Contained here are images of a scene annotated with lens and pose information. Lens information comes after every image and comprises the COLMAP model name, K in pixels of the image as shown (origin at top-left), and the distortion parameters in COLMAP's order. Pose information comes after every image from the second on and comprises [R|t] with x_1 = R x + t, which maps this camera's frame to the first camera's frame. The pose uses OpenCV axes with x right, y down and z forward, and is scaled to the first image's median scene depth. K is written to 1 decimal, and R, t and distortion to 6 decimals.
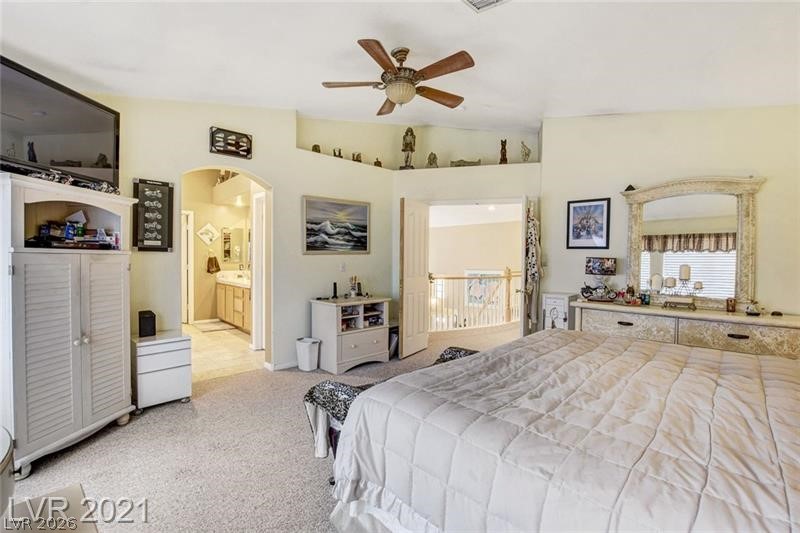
lens RADIAL K [[360.9, 0, 410.2], [0, 360.9, 263.9], [0, 0, 1]] dist [-0.021854, -0.000067]
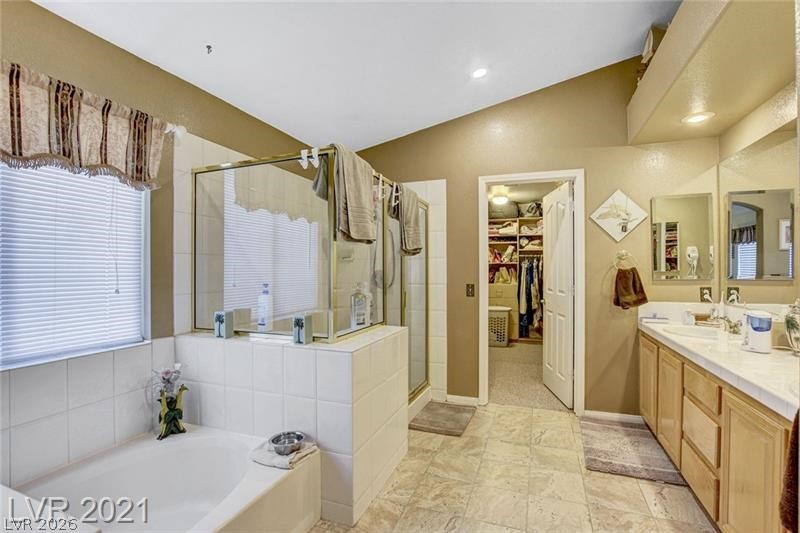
lens RADIAL K [[360.9, 0, 410.2], [0, 360.9, 263.9], [0, 0, 1]] dist [-0.021854, -0.000067]
pose [[0.439413, -0.017273, -0.898119, -0.426722], [-0.011850, 0.999617, -0.025023, -0.016592], [0.898207, 0.021638, 0.439040, 0.875621]]
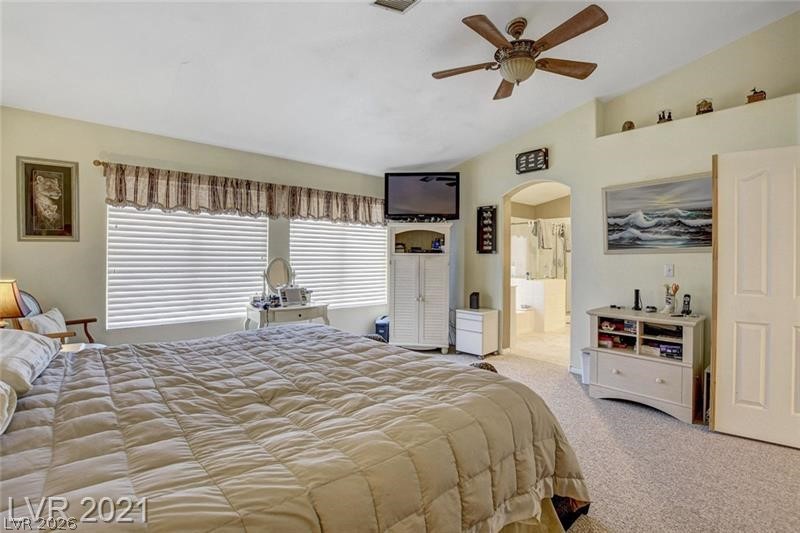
lens RADIAL K [[360.9, 0, 410.2], [0, 360.9, 263.9], [0, 0, 1]] dist [-0.021854, -0.000067]
pose [[-0.051006, 0.011435, -0.998633, 0.588855], [-0.022125, 0.999676, 0.012577, -0.002420], [0.998453, 0.022737, -0.050737, 0.550263]]
